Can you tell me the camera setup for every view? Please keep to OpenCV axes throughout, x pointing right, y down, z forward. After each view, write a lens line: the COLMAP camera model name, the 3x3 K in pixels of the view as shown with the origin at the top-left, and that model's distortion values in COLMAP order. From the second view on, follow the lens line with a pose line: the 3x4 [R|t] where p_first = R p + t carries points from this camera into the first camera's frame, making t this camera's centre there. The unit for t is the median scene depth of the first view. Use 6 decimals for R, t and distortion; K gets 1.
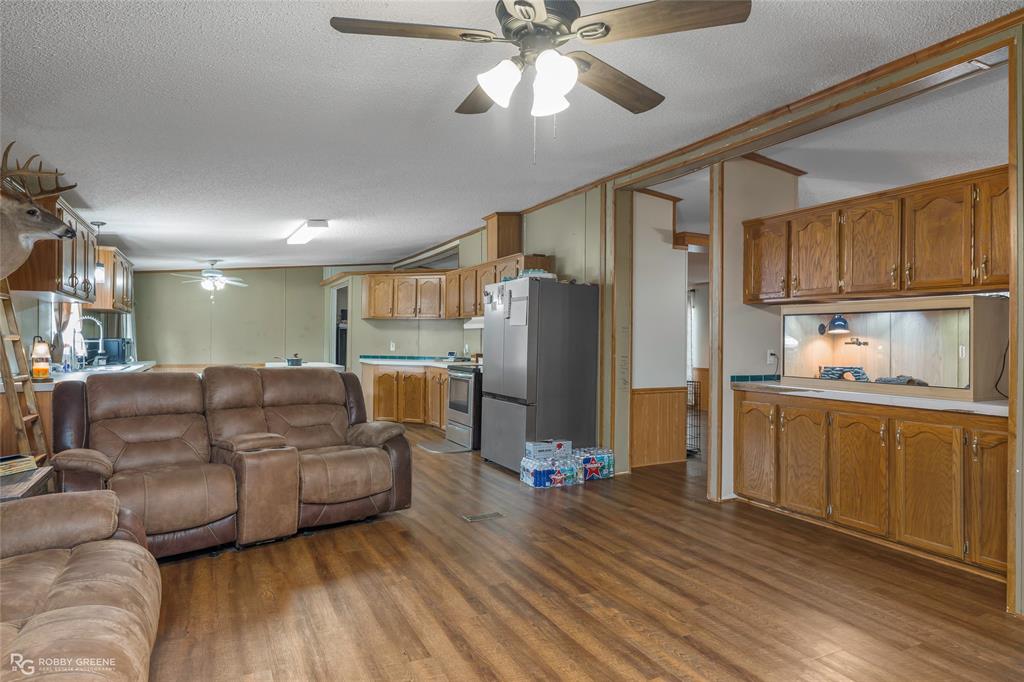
lens RADIAL K [[573.8, 0, 507.6], [0, 573.8, 337.1], [0, 0, 1]] dist [-0.002129, 0.000533]
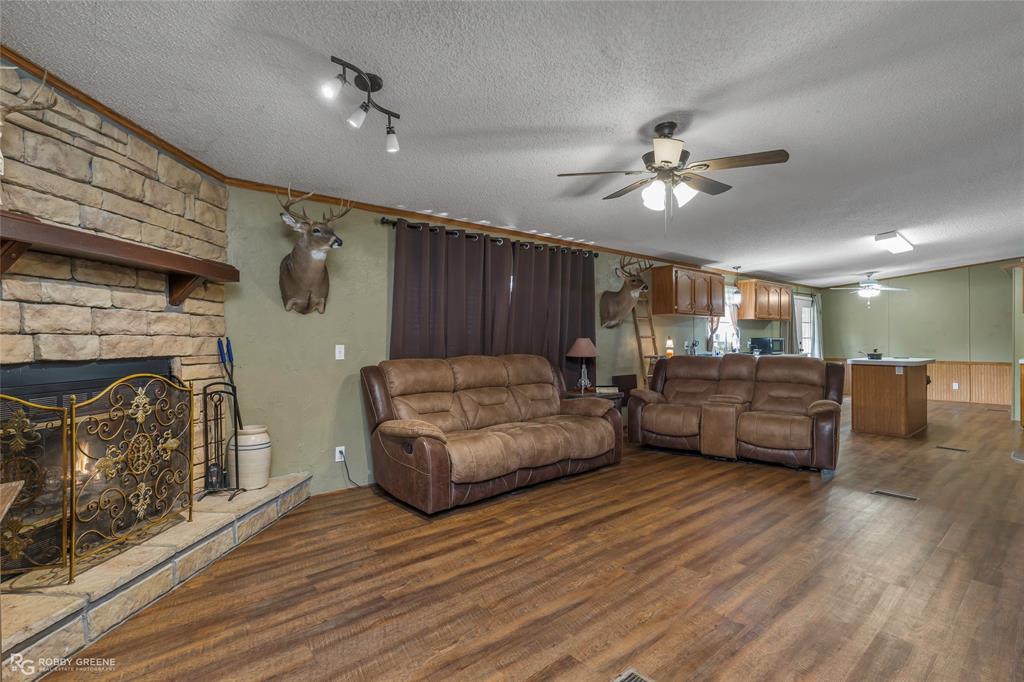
lens RADIAL K [[493.9, 0, 519.0], [0, 493.9, 336.9], [0, 0, 1]] dist [-0.009498, 0.000845]
pose [[0.240105, -0.013405, -0.970654, 0.830989], [0.008851, 0.999893, -0.011620, 0.017415], [0.970707, -0.005802, 0.240198, 0.095006]]
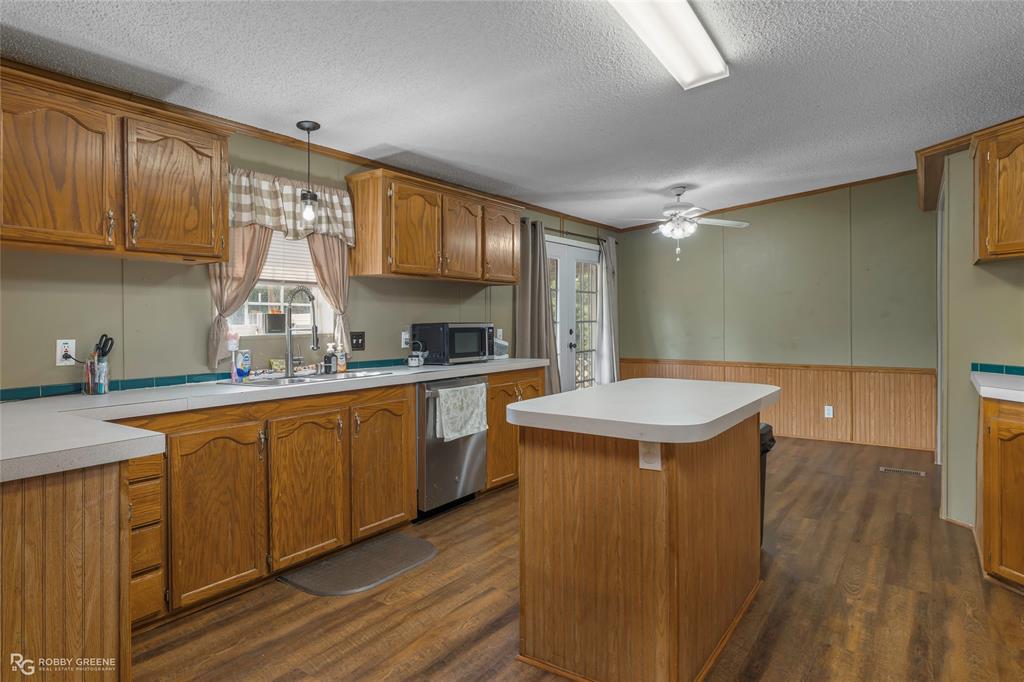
lens RADIAL K [[607.9, 0, 520.0], [0, 607.9, 316.9], [0, 0, 1]] dist [0.006063, 0.002351]
pose [[0.482648, -0.008869, -0.875770, -0.124036], [0.010701, 0.999934, -0.004229, -0.003437], [0.875749, -0.007331, 0.482710, 1.477496]]
